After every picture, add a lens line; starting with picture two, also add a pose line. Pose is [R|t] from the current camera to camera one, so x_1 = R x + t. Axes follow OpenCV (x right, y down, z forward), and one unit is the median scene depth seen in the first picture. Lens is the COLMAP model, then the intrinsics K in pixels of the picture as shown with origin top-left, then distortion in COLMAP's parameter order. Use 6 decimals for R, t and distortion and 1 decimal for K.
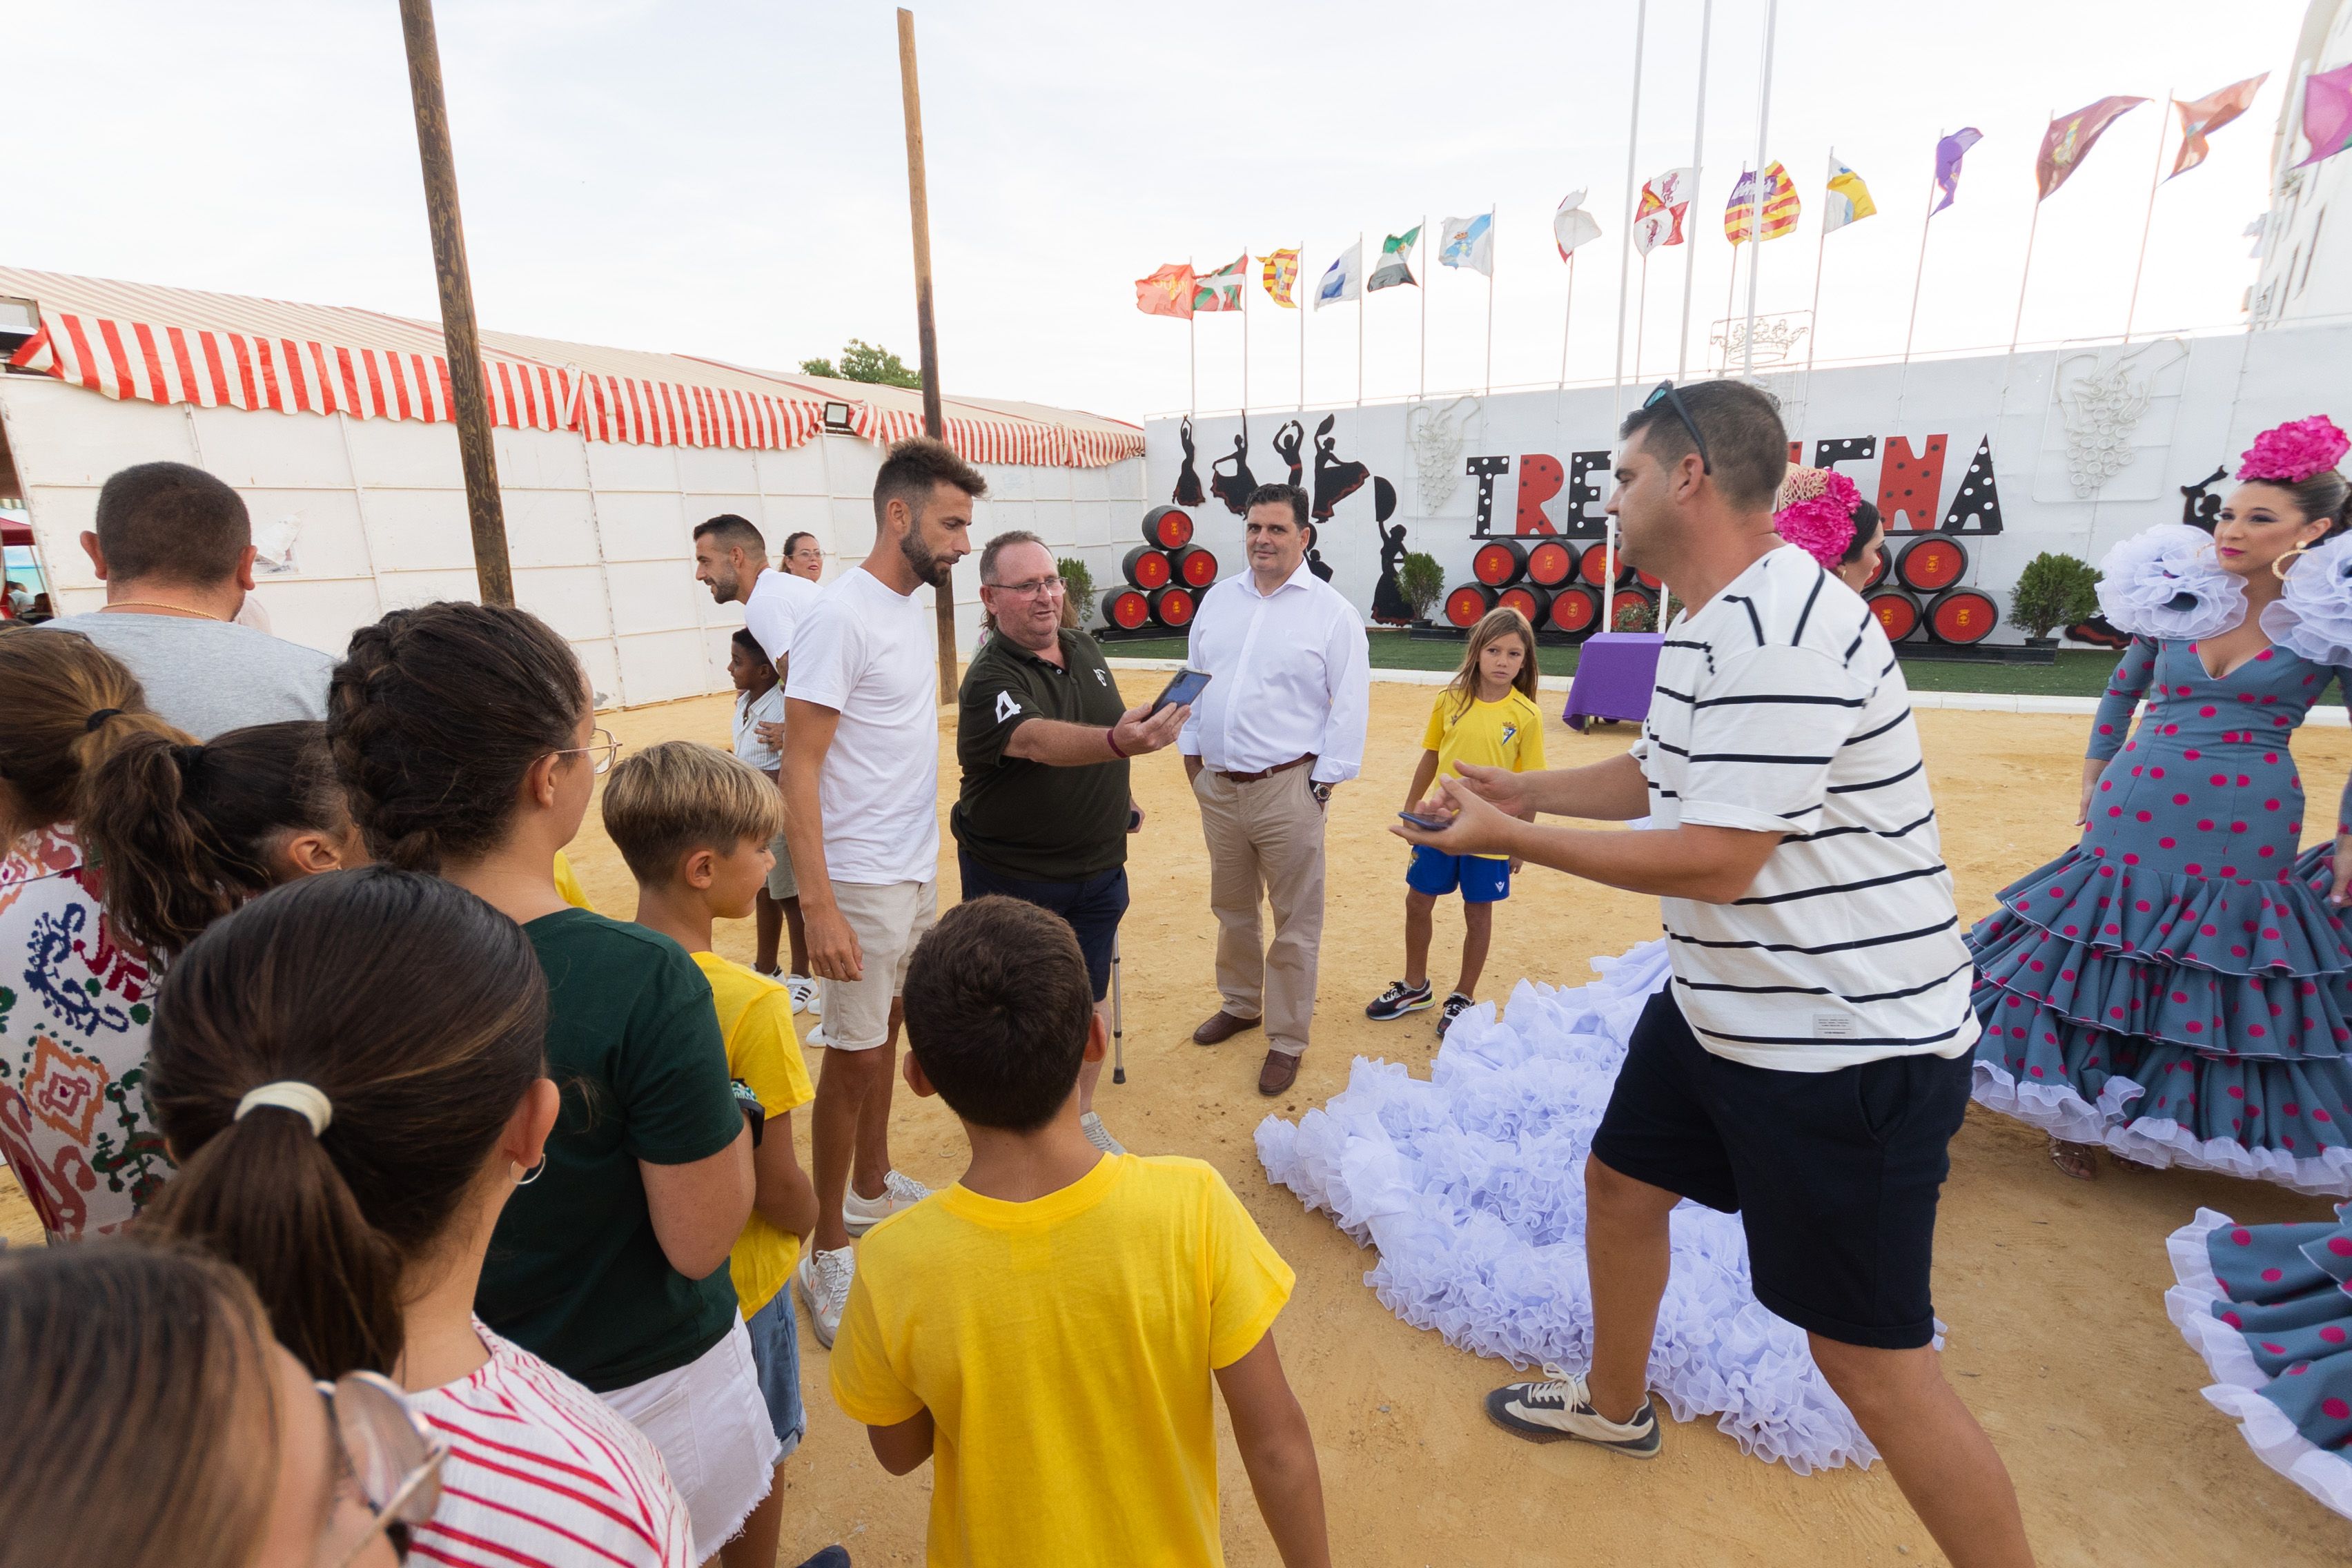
lens RADIAL K [[1087.8, 0, 1166.0], [0, 1087.8, 779.5], [0, 0, 1]] dist [0.017996, -0.000772]
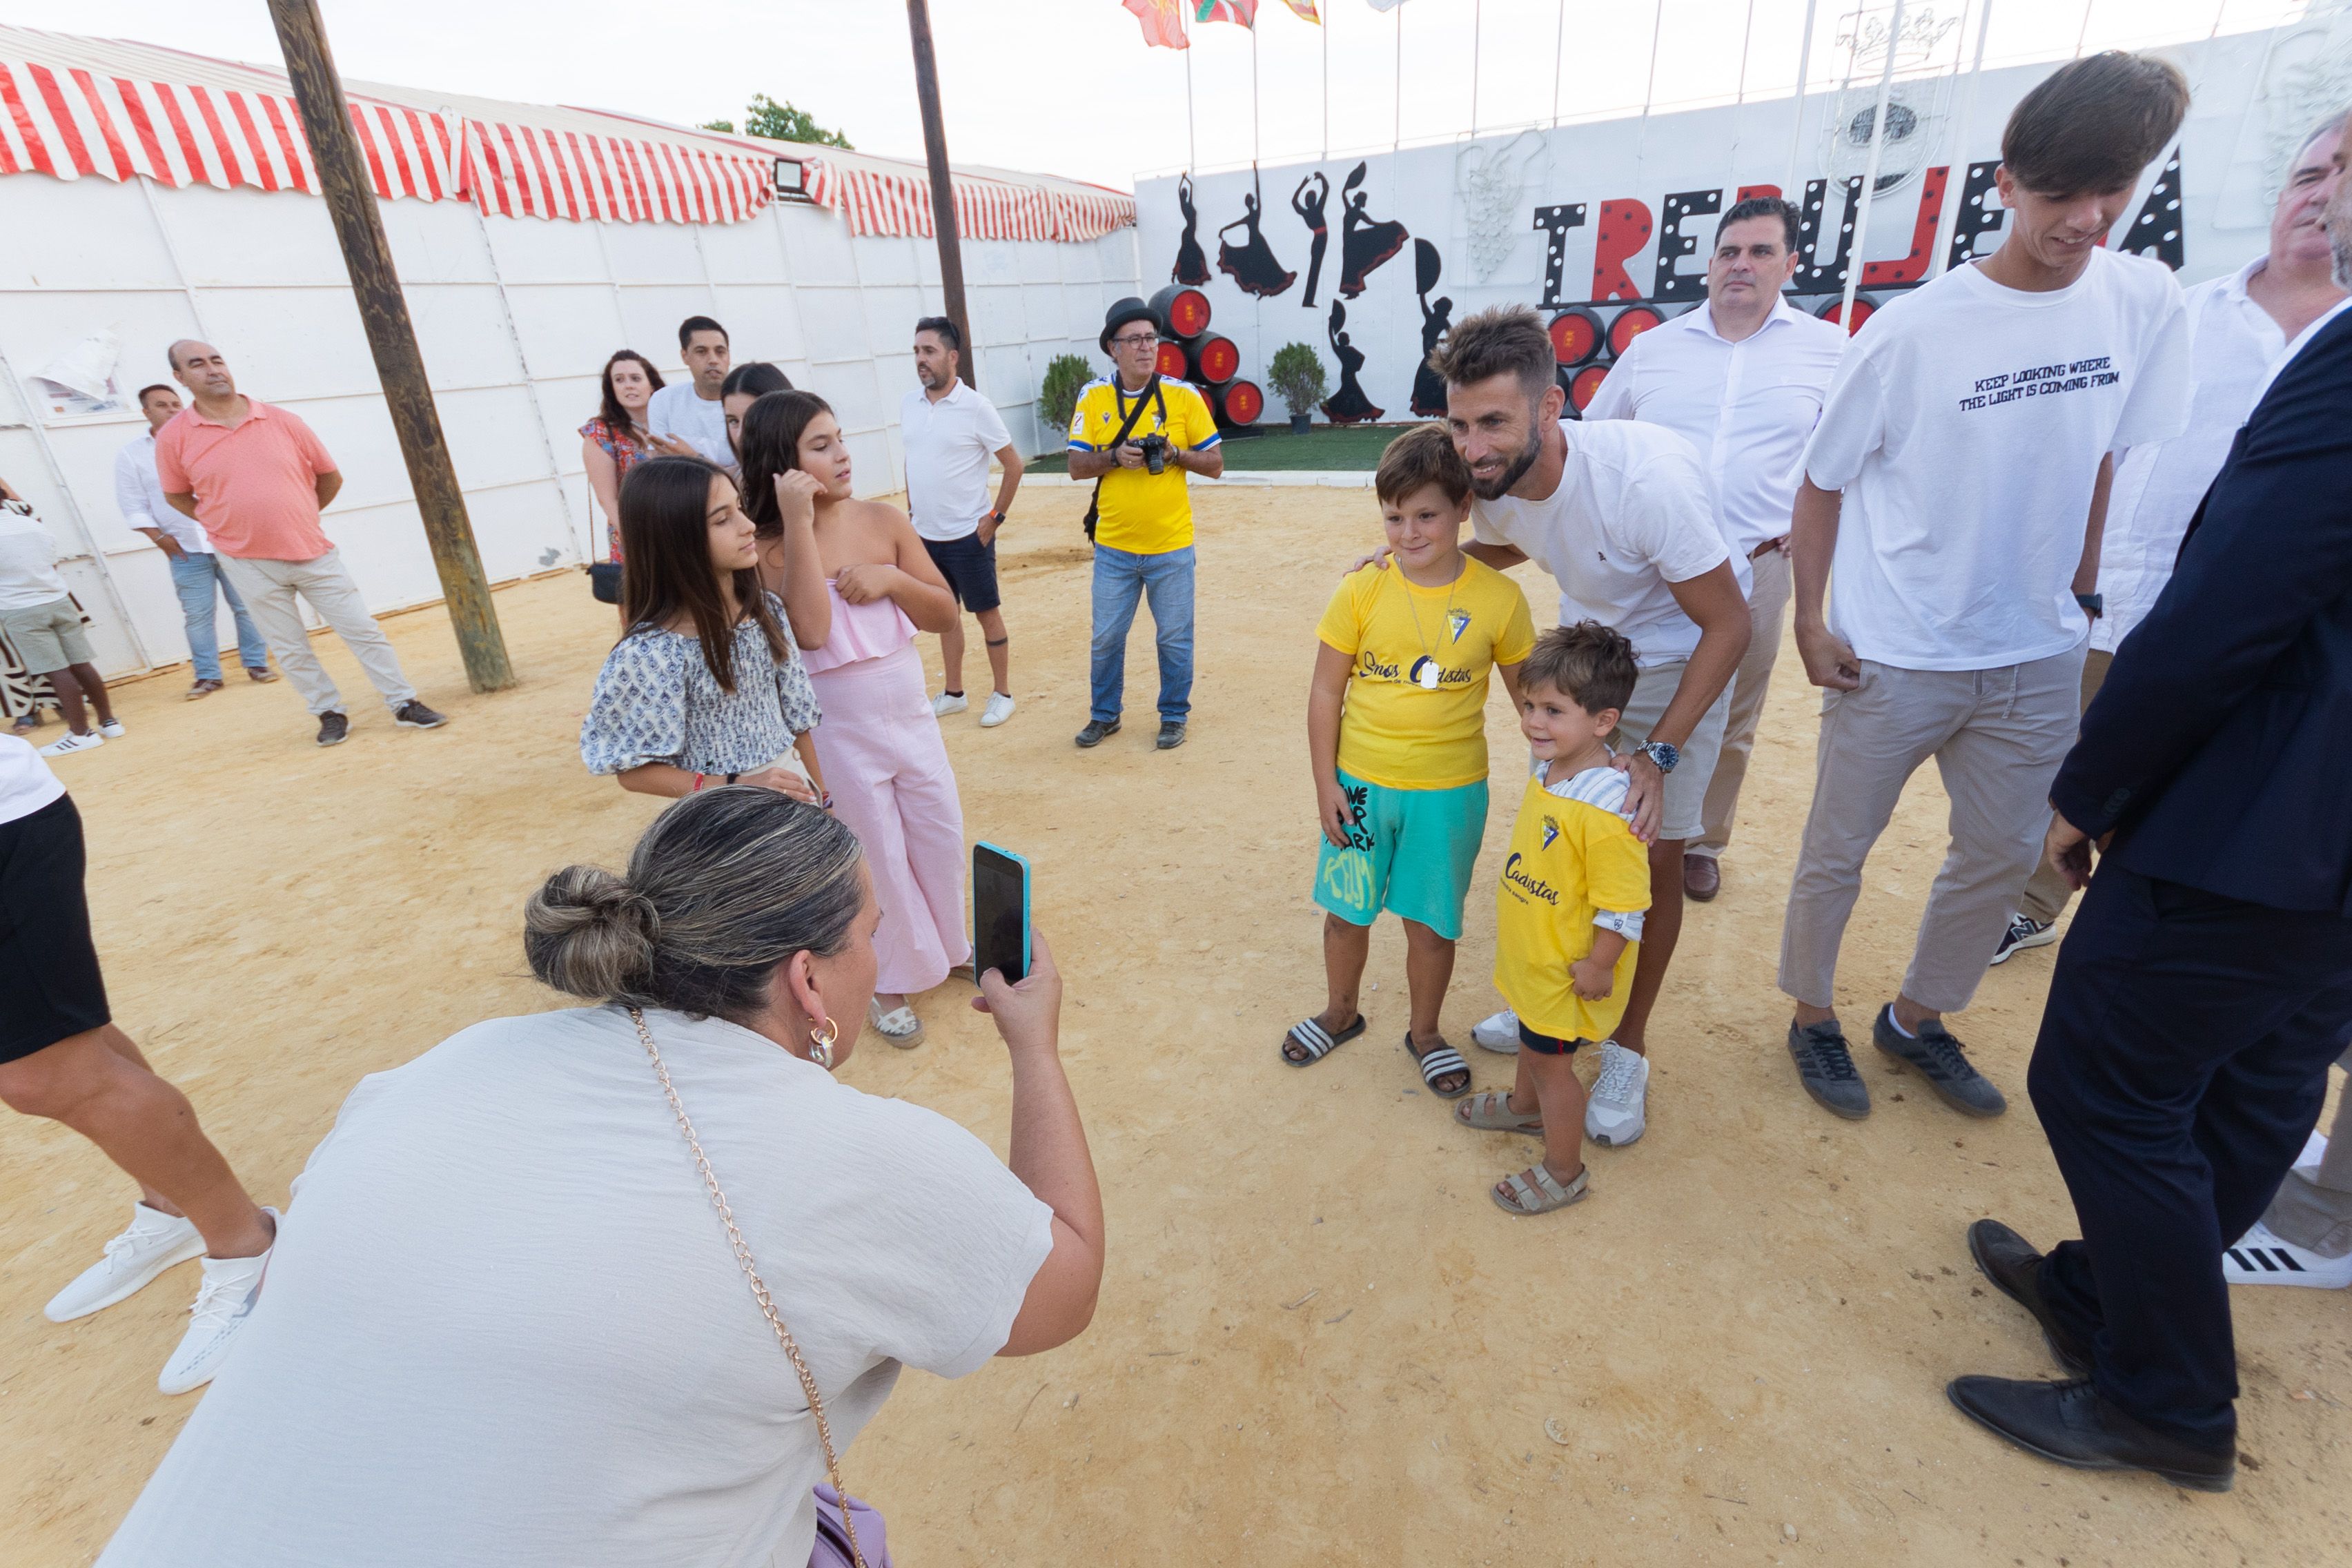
lens RADIAL K [[1087.8, 0, 1166.0], [0, 1087.8, 779.5], [0, 0, 1]] dist [0.017996, -0.000772]
pose [[0.996772, -0.063524, 0.049095, -0.082082], [0.054368, 0.984043, 0.169421, -0.016811], [-0.059074, -0.166205, 0.984320, 0.103373]]
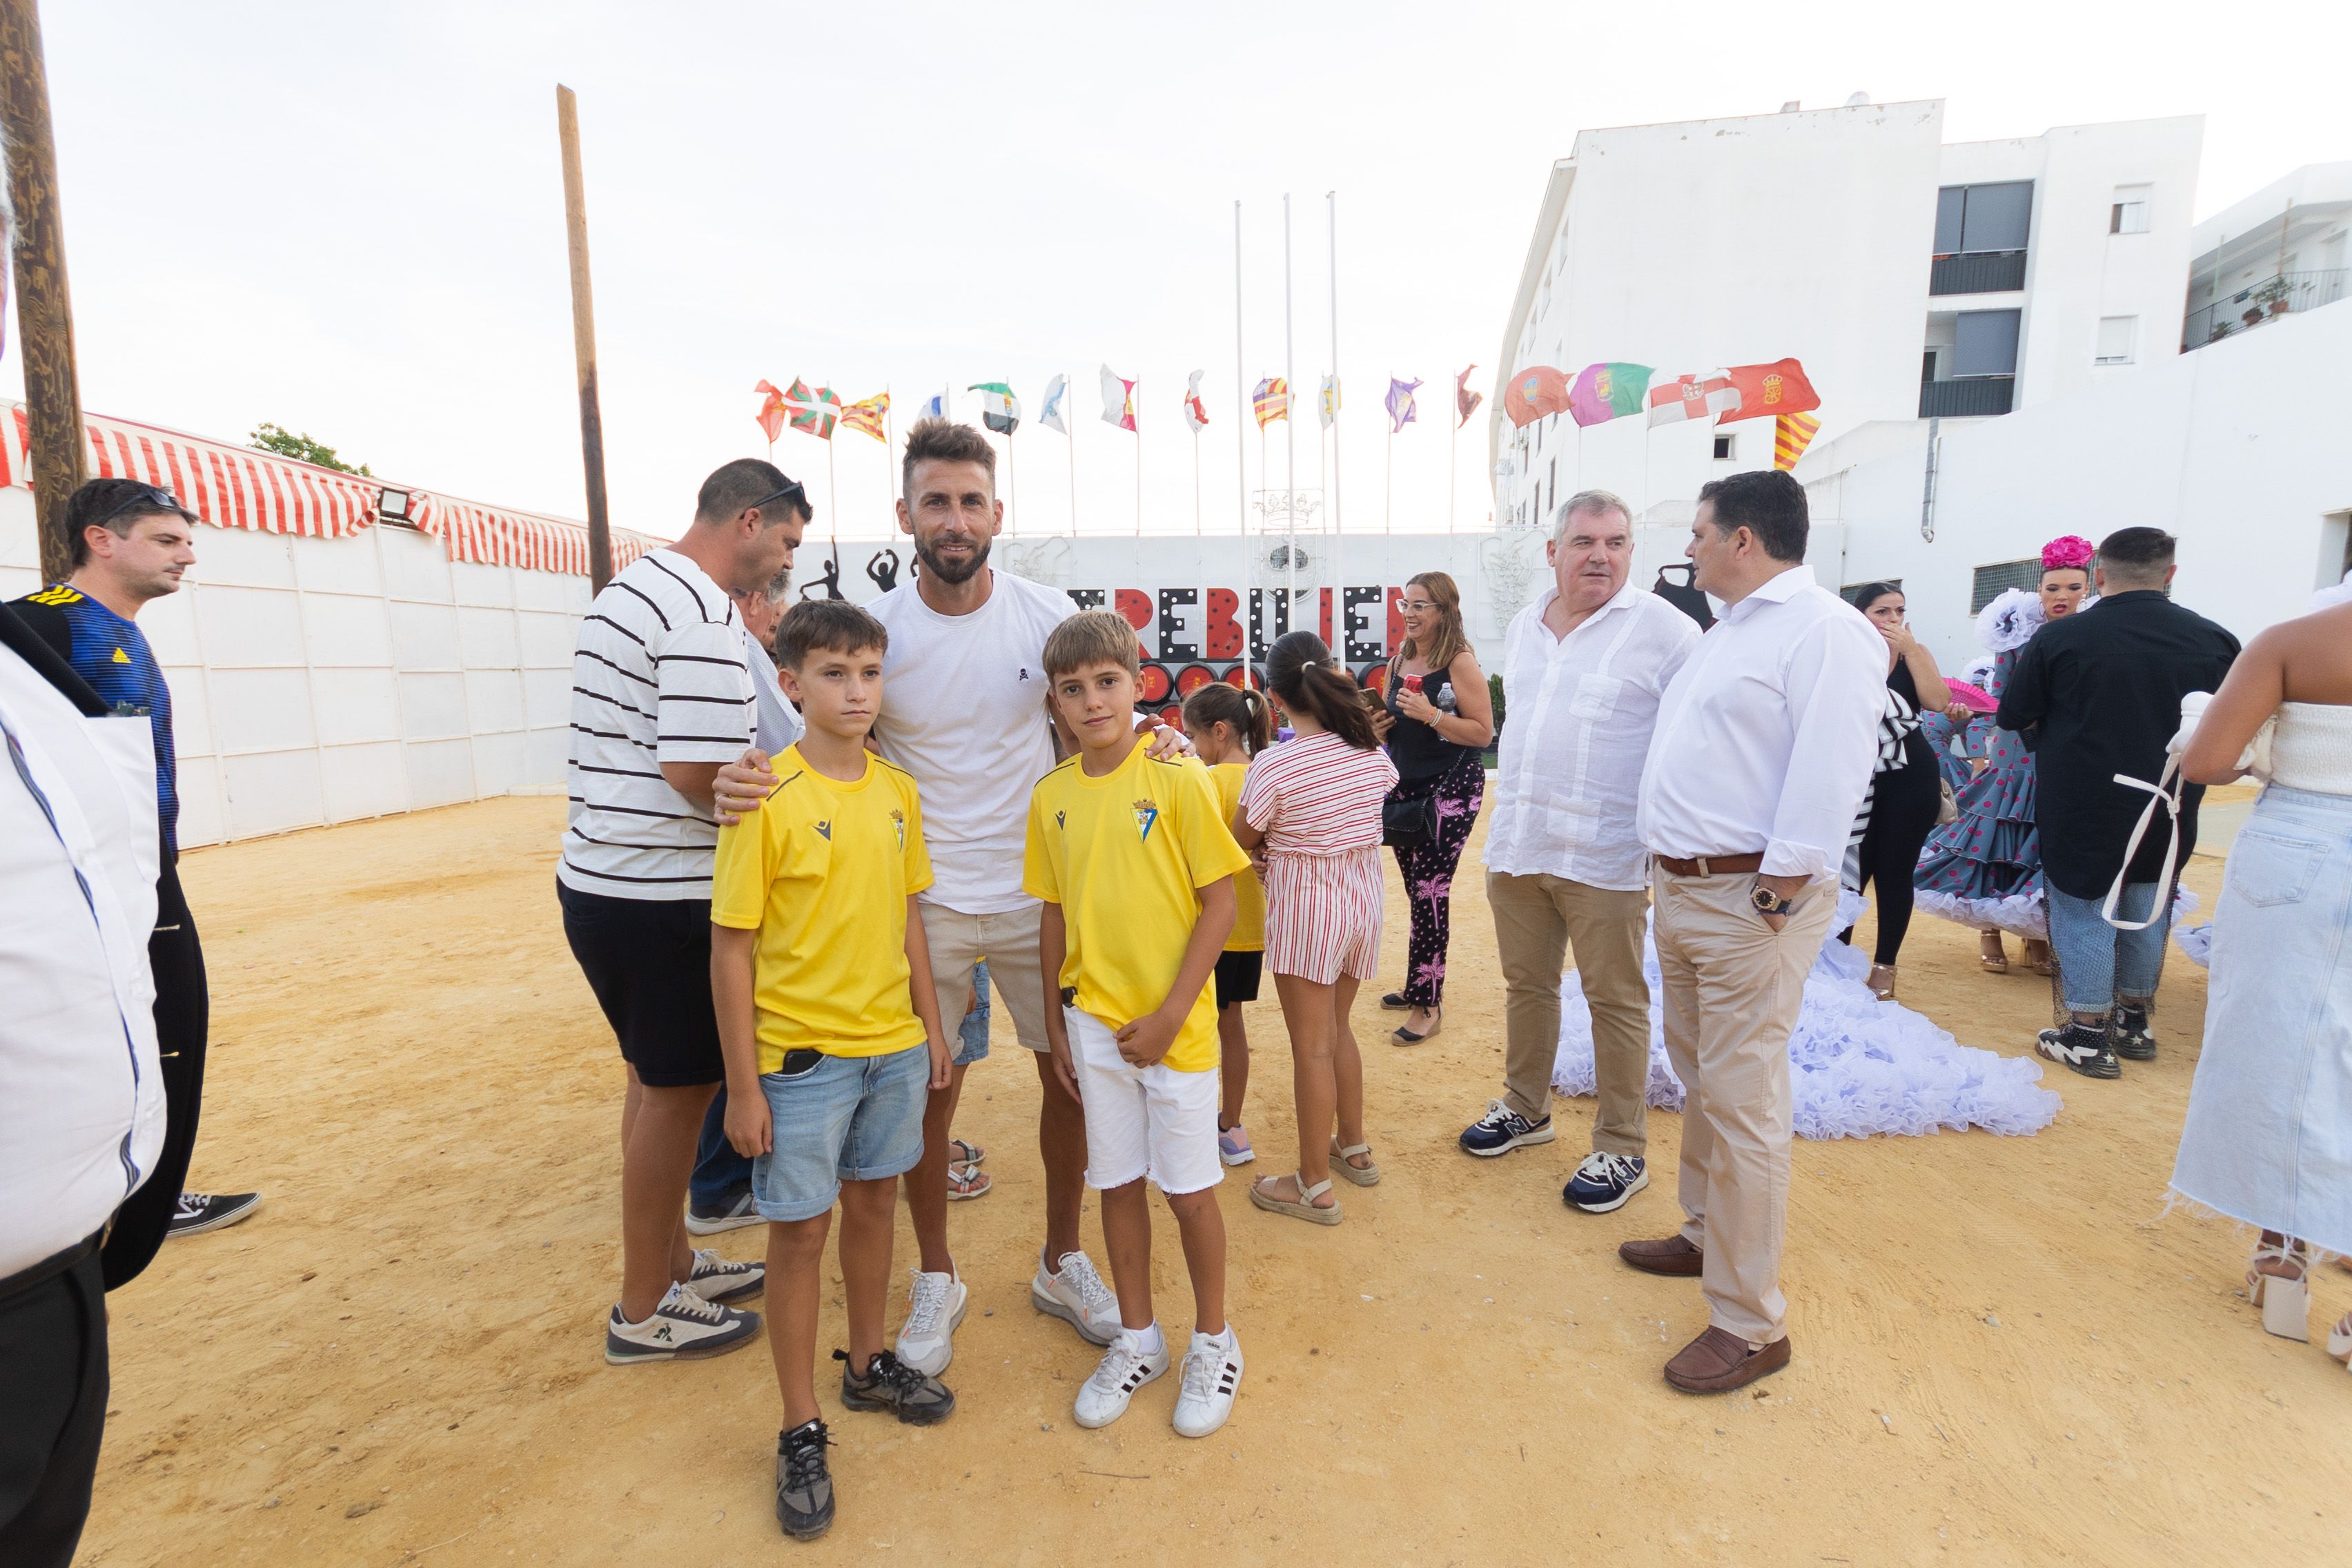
lens RADIAL K [[1098.8, 0, 1176.0], [0, 1098.8, 784.0], [0, 0, 1]] dist [0.002964, 0.013149]
pose [[0.878459, -0.041015, 0.476053, -0.165644], [0.101507, 0.989587, -0.102050, 0.023337], [-0.466910, 0.137970, 0.873475, 0.007287]]
